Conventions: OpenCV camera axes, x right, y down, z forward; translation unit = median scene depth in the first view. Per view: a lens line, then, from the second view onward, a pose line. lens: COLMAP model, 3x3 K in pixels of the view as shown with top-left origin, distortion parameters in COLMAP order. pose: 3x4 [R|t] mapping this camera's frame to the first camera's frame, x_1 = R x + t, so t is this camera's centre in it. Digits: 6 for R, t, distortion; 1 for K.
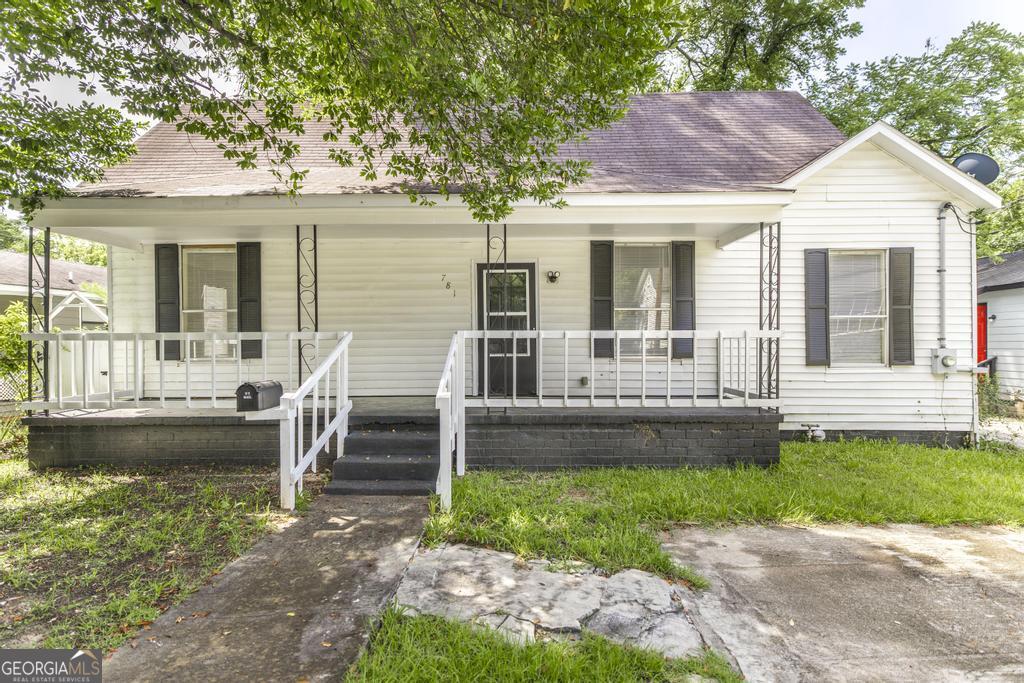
lens RADIAL K [[505.1, 0, 513.7], [0, 505.1, 345.7], [0, 0, 1]] dist [0.002894, 0.000515]
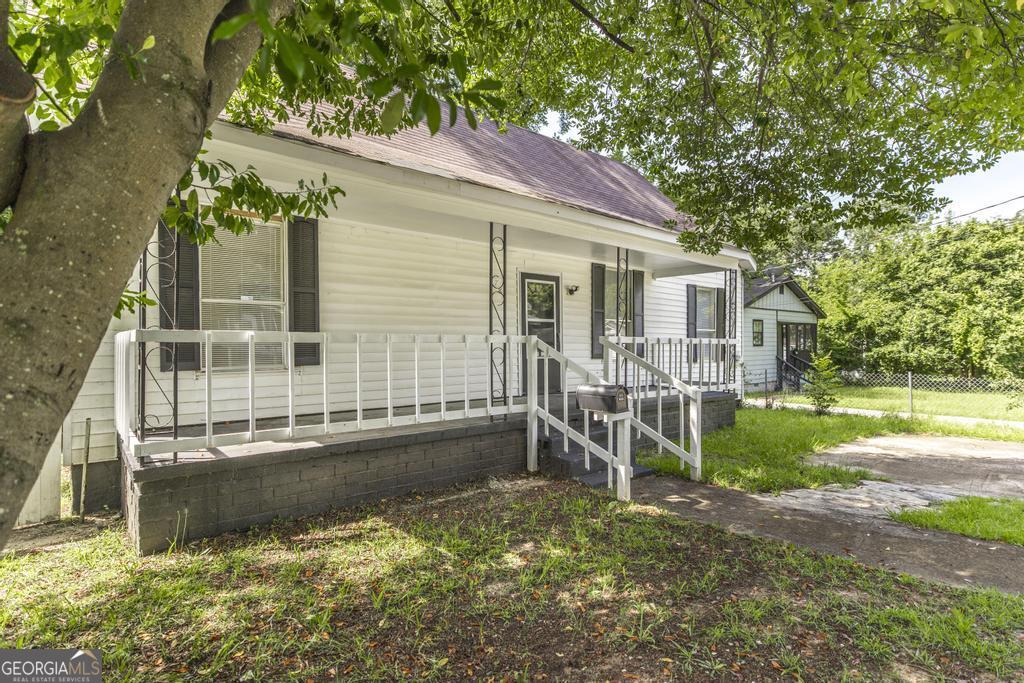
lens RADIAL K [[503.7, 0, 513.7], [0, 503.7, 346.5], [0, 0, 1]] dist [0.001290, -0.000163]
pose [[0.768782, 0.002022, 0.639507, -0.770706], [-0.000774, 0.999997, -0.002231, -0.002820], [-0.639510, 0.001221, 0.768782, 0.191222]]
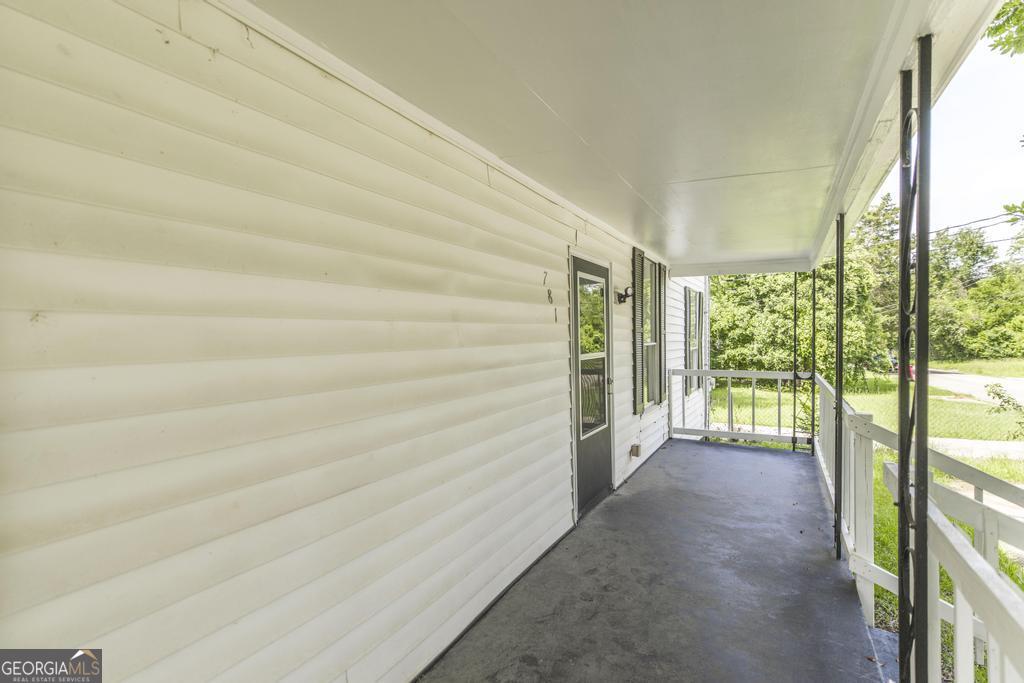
lens RADIAL K [[505.1, 0, 515.3], [0, 505.1, 342.7], [0, 0, 1]] dist [0.002894, 0.000515]
pose [[0.470114, -0.009519, 0.882554, -0.541889], [0.007459, 0.999949, 0.006812, -0.081594], [-0.882574, 0.003380, 0.470161, 0.820968]]
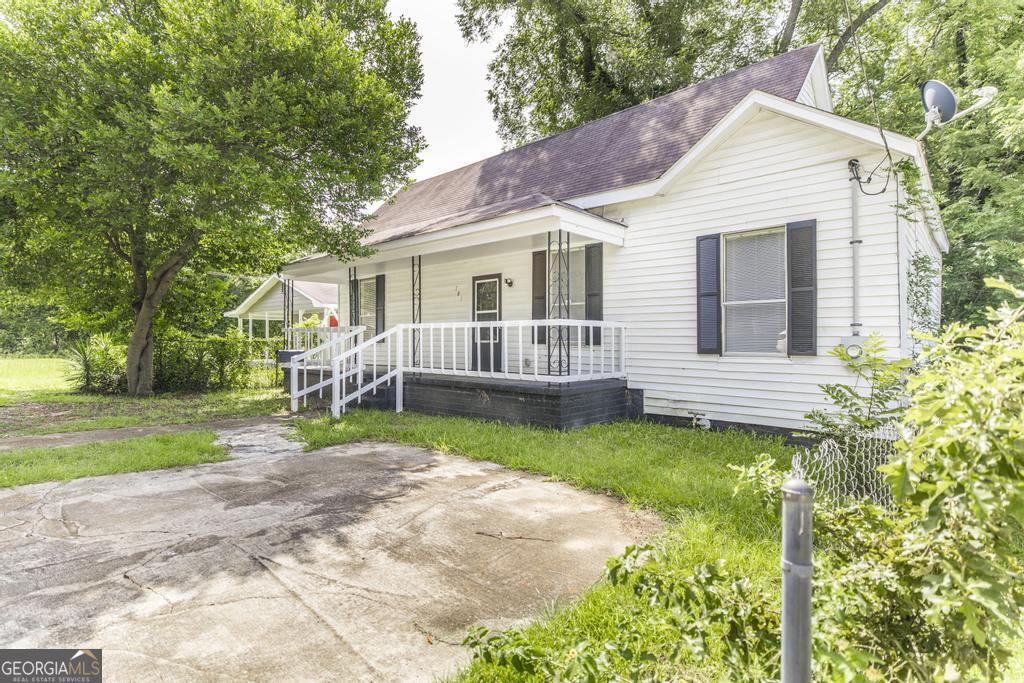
lens RADIAL K [[503.7, 0, 512.6], [0, 503.7, 332.6], [0, 0, 1]] dist [0.001290, -0.000163]
pose [[0.737967, -0.002003, -0.674833, 0.984882], [0.001027, 0.999998, -0.001844, -0.000070], [0.674836, 0.000668, 0.737968, 0.019695]]
